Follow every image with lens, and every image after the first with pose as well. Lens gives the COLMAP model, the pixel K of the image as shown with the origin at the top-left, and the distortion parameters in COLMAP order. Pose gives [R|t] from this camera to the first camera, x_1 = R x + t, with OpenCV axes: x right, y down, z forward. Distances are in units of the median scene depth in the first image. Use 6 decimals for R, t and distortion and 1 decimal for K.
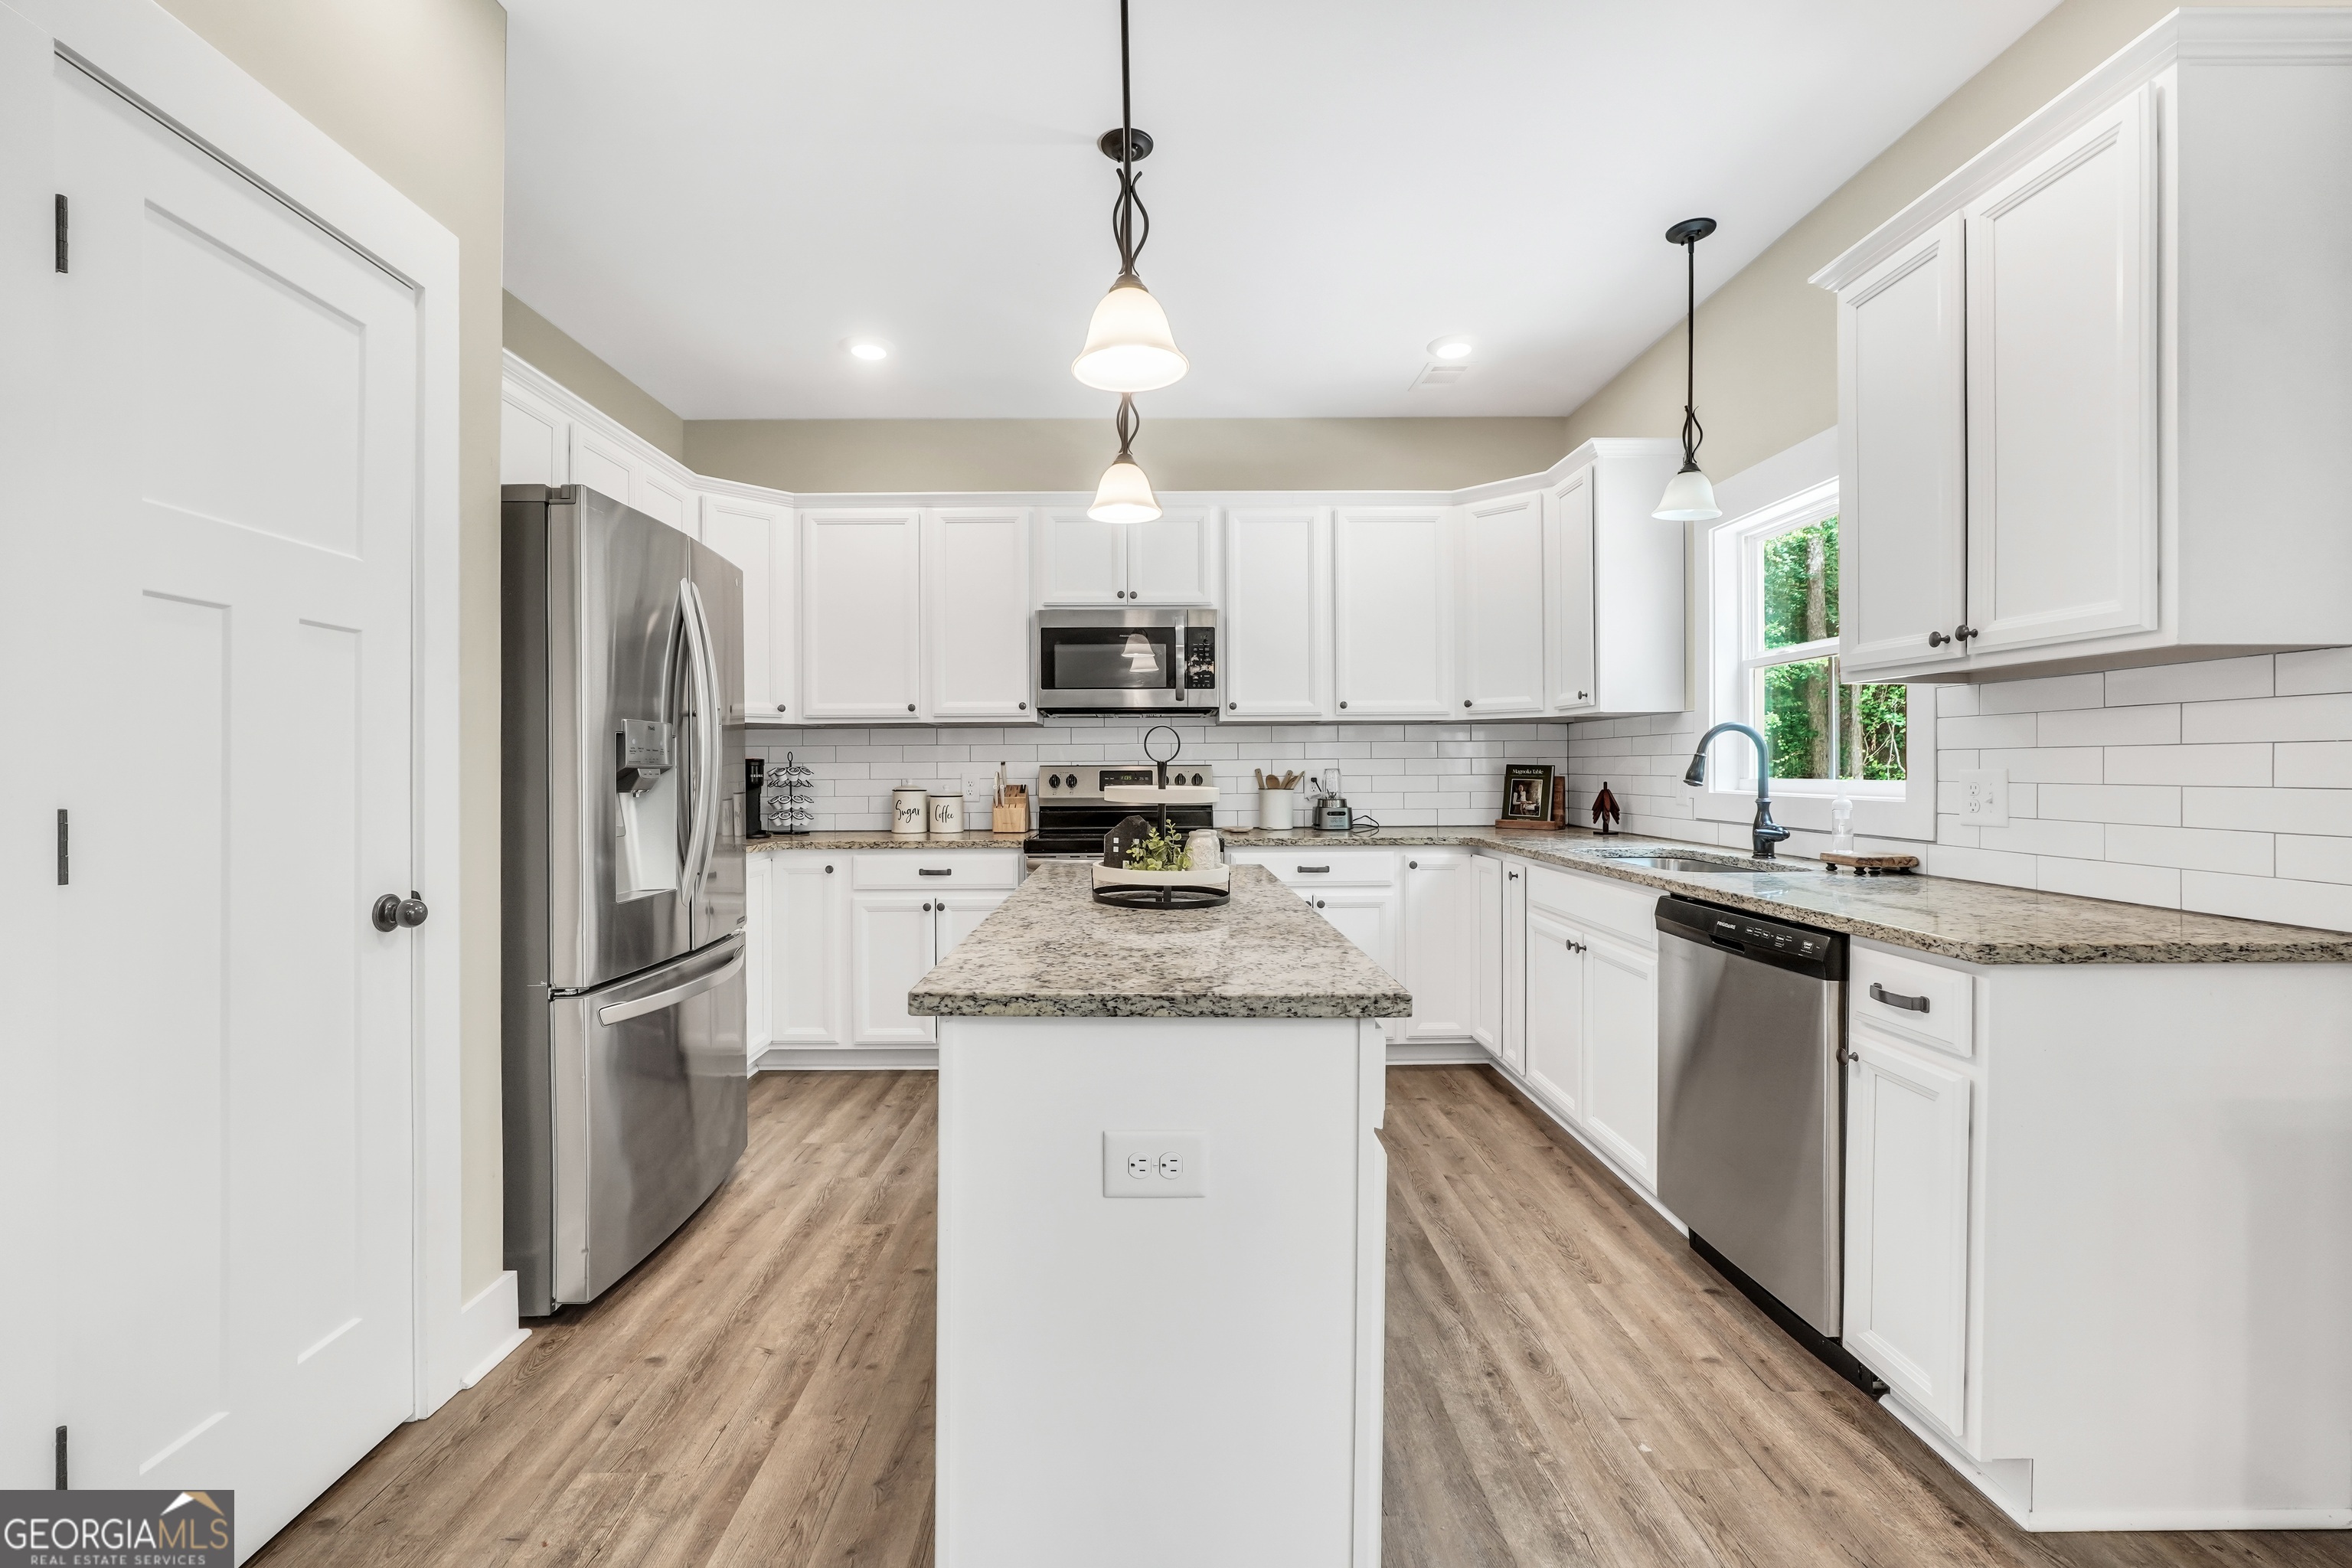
lens RADIAL K [[1001.7, 0, 1156.0], [0, 1001.7, 765.0], [0, 0, 1]] dist [-0.019654, 0.006802]
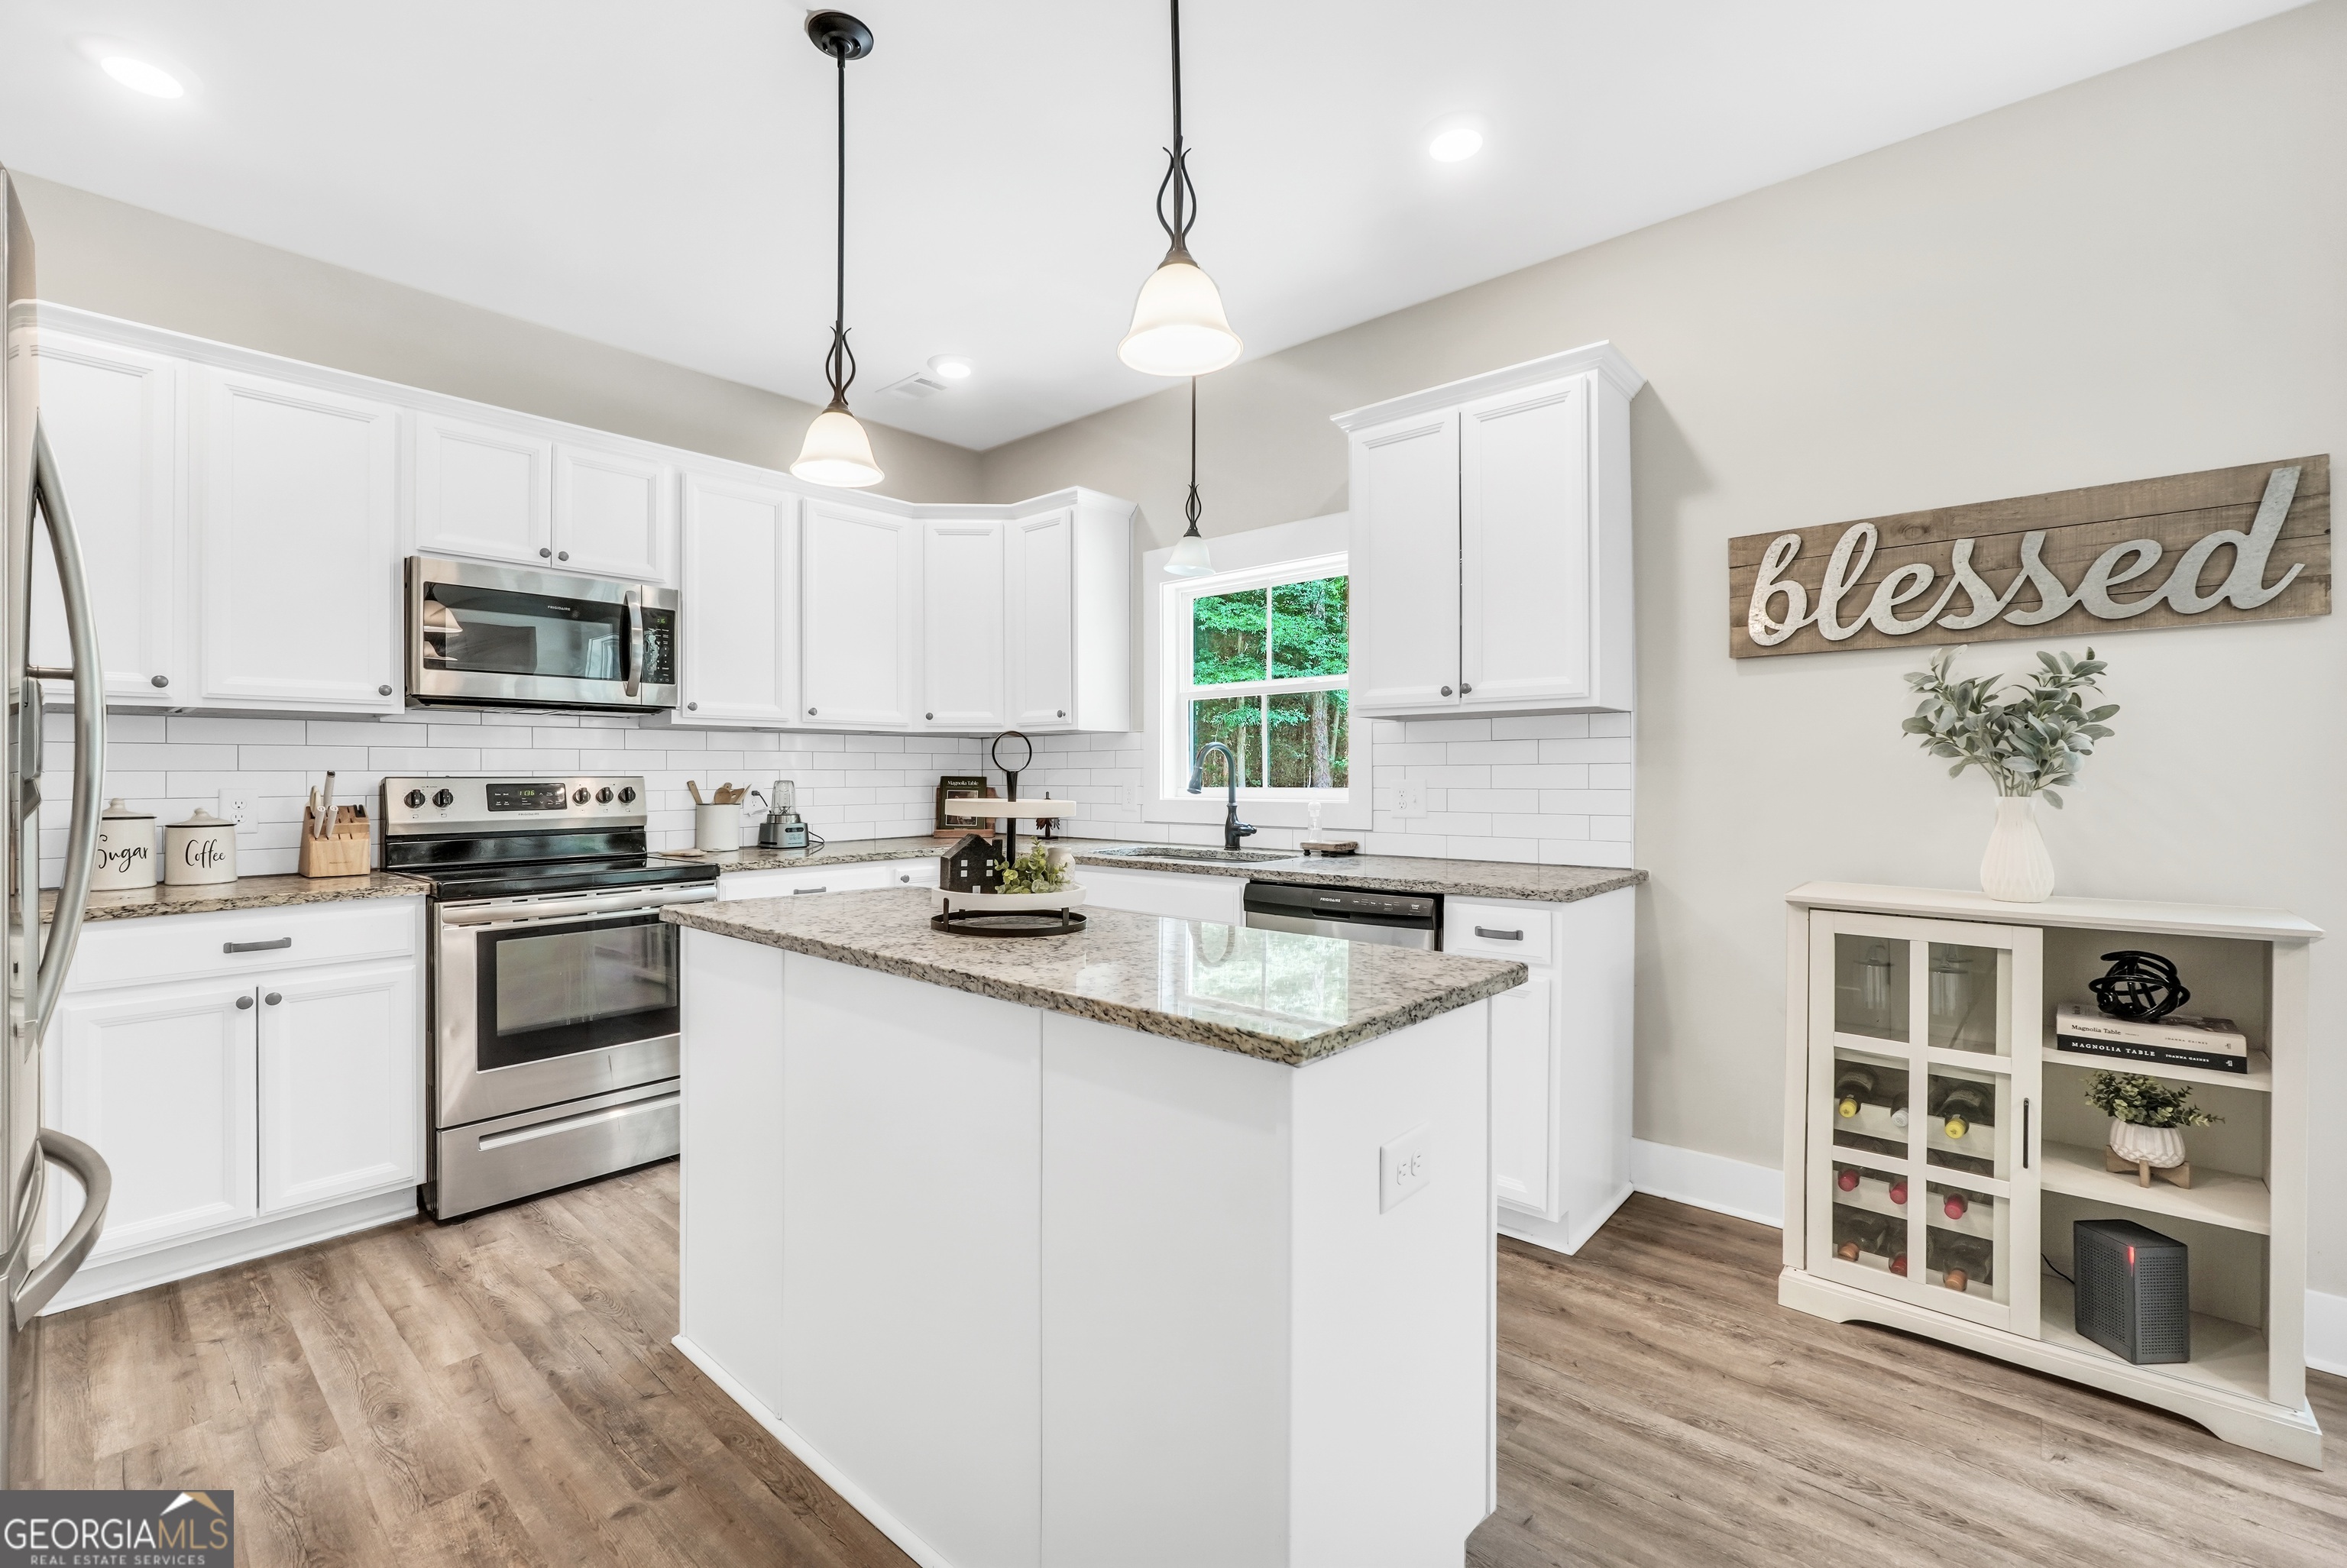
lens RADIAL K [[999.5, 0, 1153.6], [0, 999.5, 765.1], [0, 0, 1]] dist [-0.019654, 0.006802]
pose [[0.674349, 0.009524, 0.738351, -0.300890], [-0.000124, 0.999918, -0.012785, 0.001093], [-0.738413, 0.008530, 0.674295, 0.161418]]
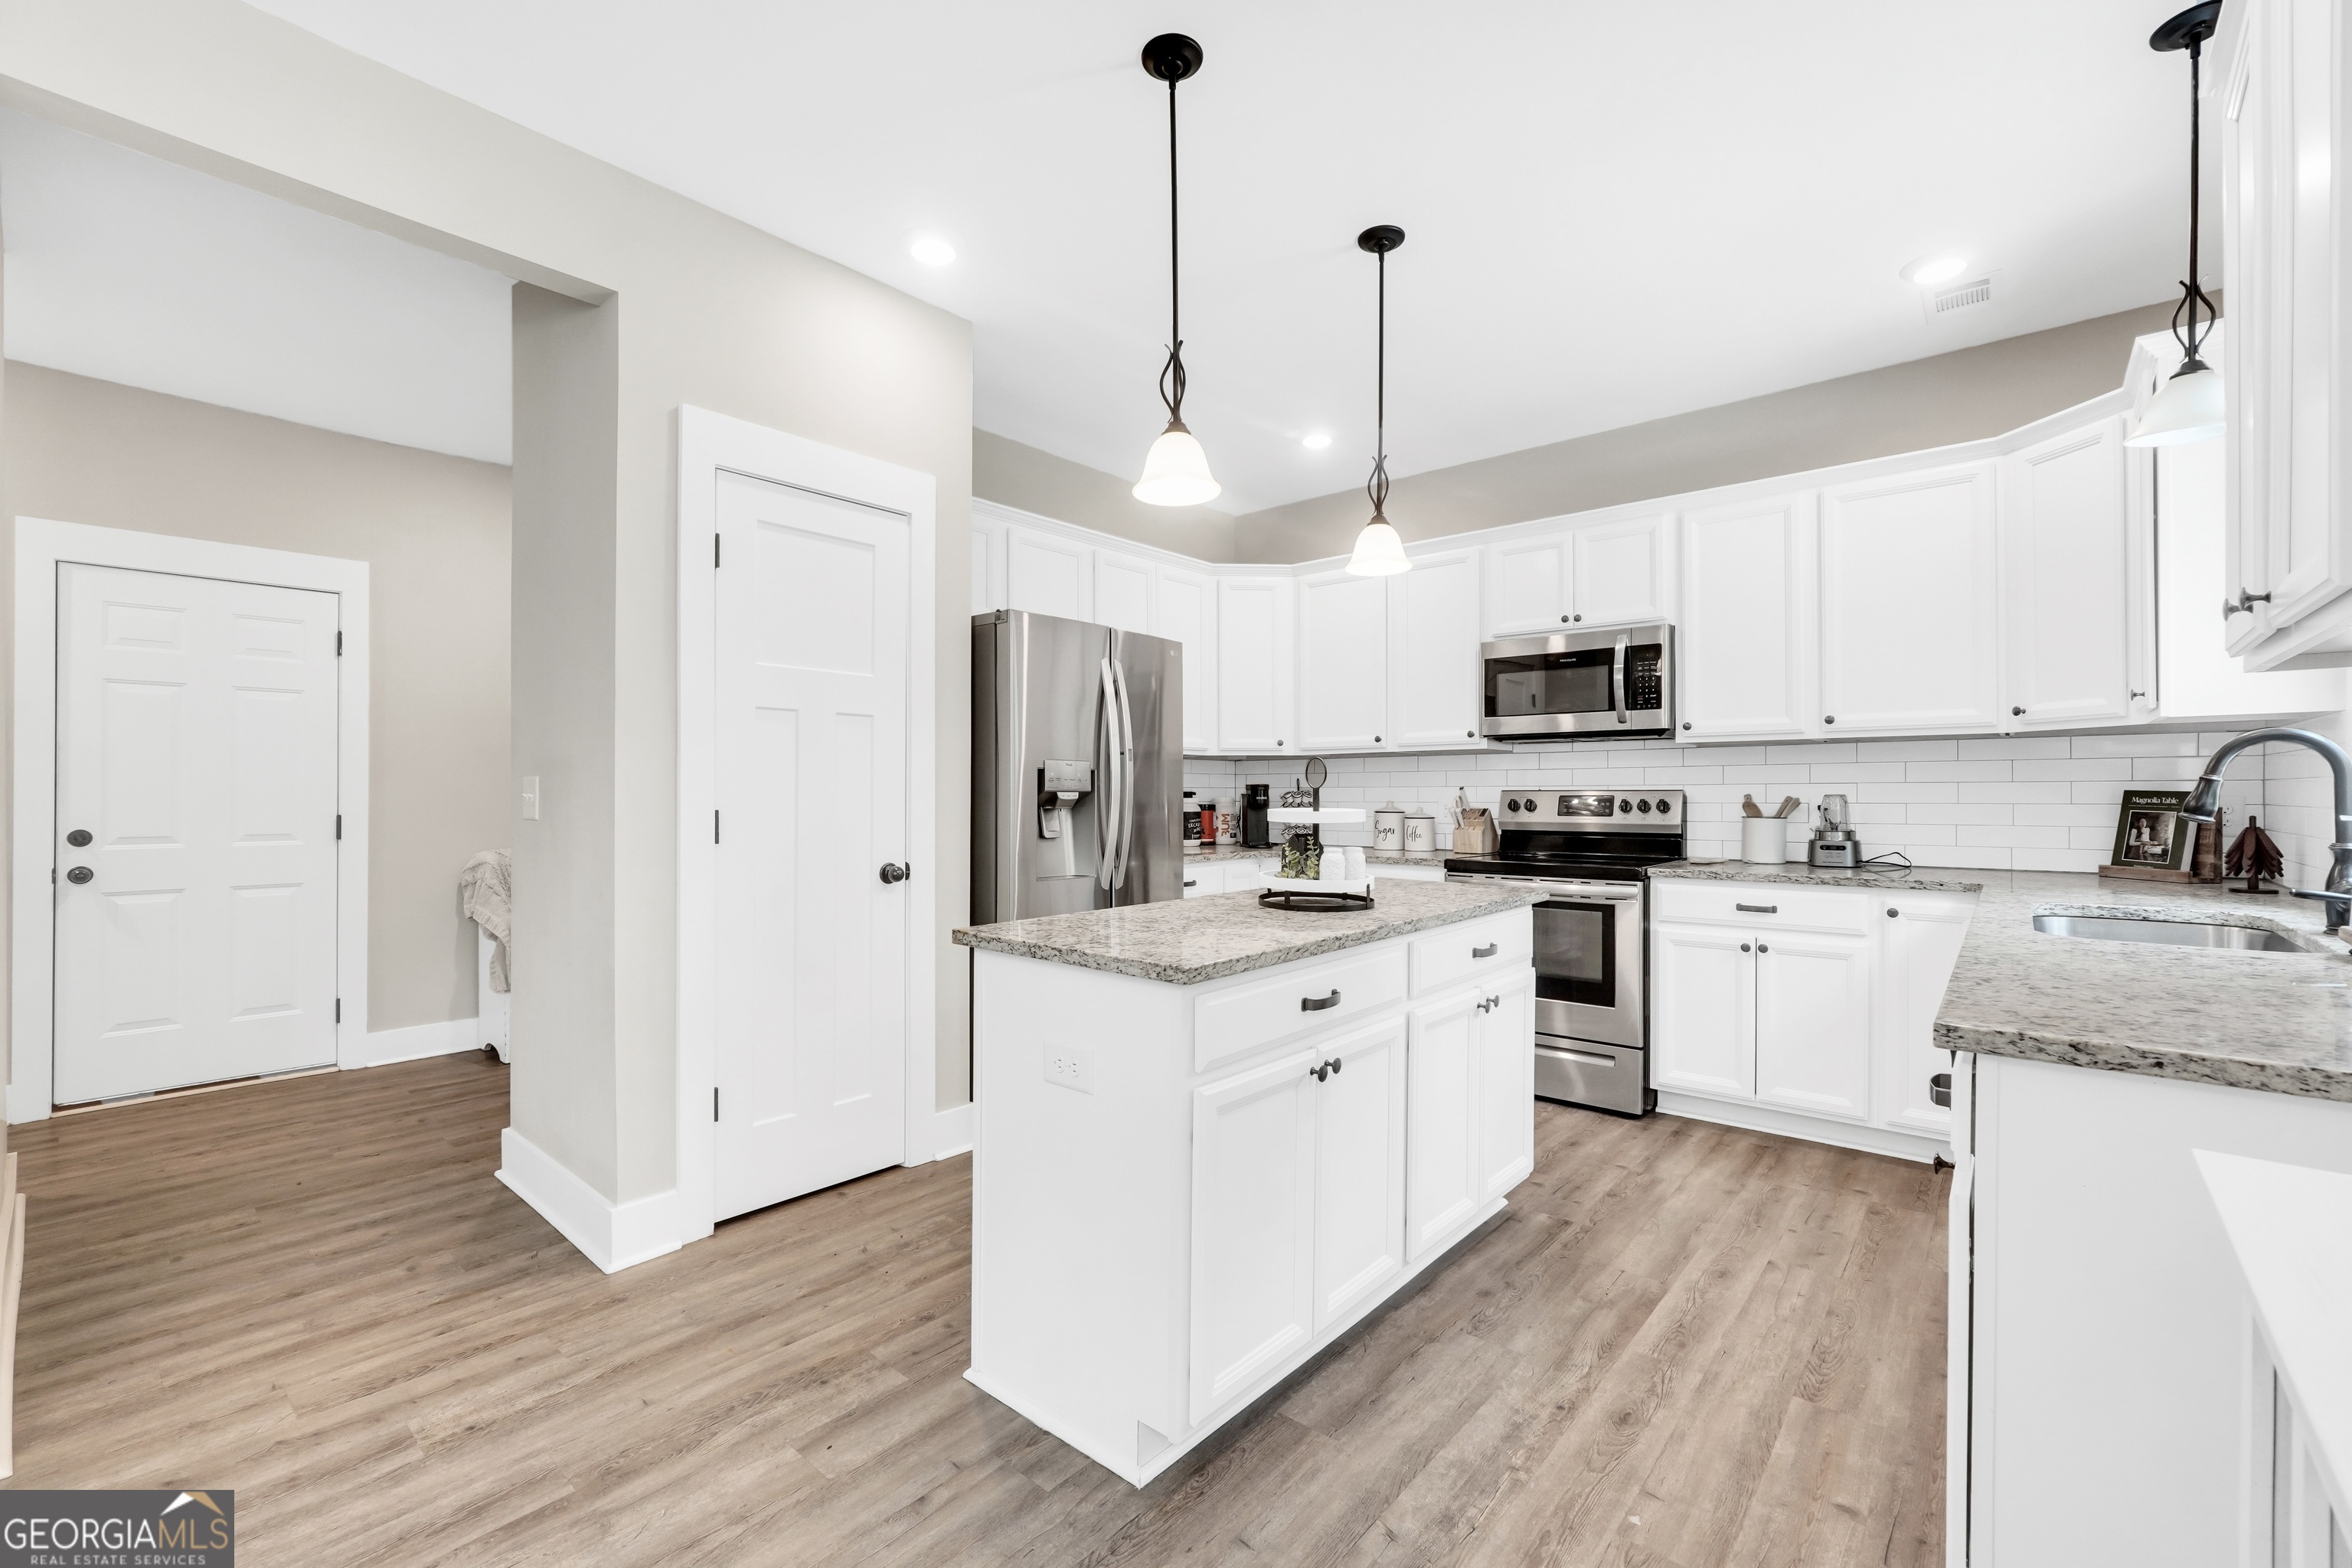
lens RADIAL K [[987.8, 0, 1167.3], [0, 987.8, 786.6], [0, 0, 1]] dist [-0.020417, 0.009890]
pose [[0.748660, -0.000216, -0.662954, 0.343354], [-0.001038, 0.999998, -0.001498, -0.001645], [0.662954, 0.001810, 0.748658, 0.004817]]
